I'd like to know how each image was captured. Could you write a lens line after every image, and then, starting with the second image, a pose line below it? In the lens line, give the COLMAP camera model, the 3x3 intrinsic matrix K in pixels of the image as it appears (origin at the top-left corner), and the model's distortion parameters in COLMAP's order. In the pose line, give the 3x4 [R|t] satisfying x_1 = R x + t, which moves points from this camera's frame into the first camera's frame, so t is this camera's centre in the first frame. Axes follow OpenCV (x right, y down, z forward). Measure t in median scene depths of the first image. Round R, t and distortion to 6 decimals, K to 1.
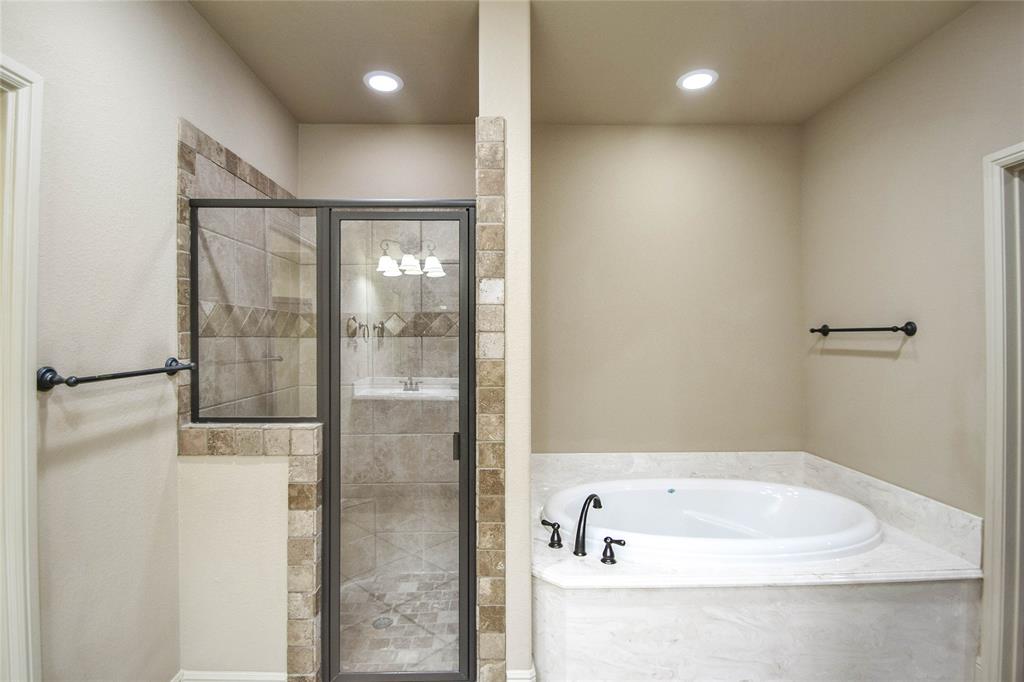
lens RADIAL K [[498.0, 0, 504.9], [0, 498.0, 336.5], [0, 0, 1]] dist [-0.001566, -0.011905]
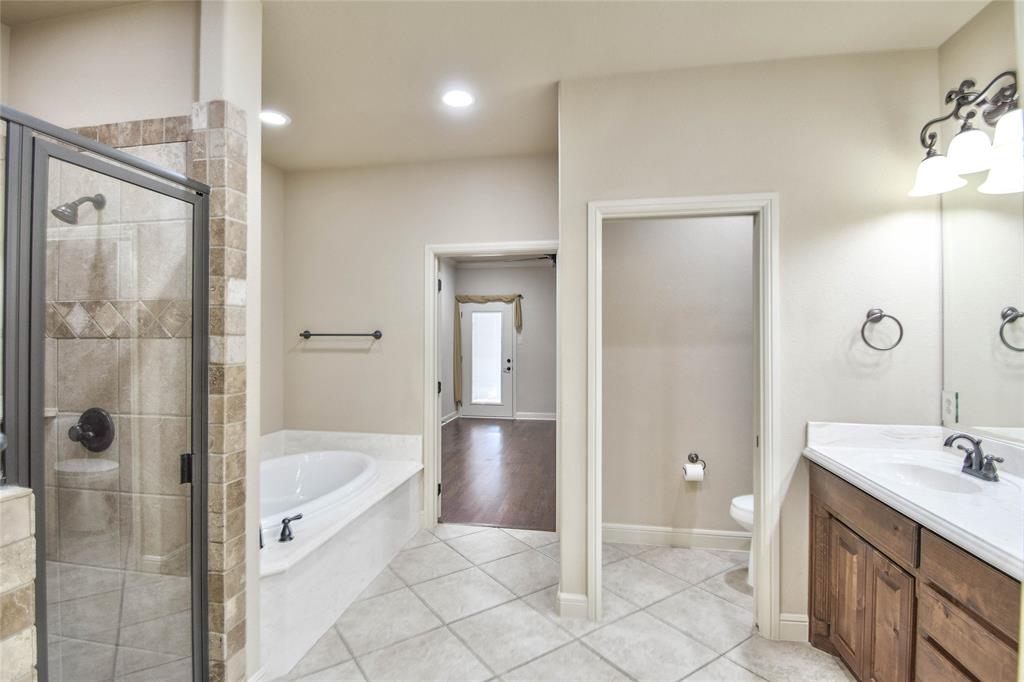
lens RADIAL K [[498.0, 0, 505.3], [0, 498.0, 338.7], [0, 0, 1]] dist [-0.001566, -0.011905]
pose [[0.196561, 0.001058, 0.980491, -0.820491], [-0.002788, 0.999996, -0.000520, -0.003339], [-0.980488, -0.002631, 0.196564, 0.304766]]
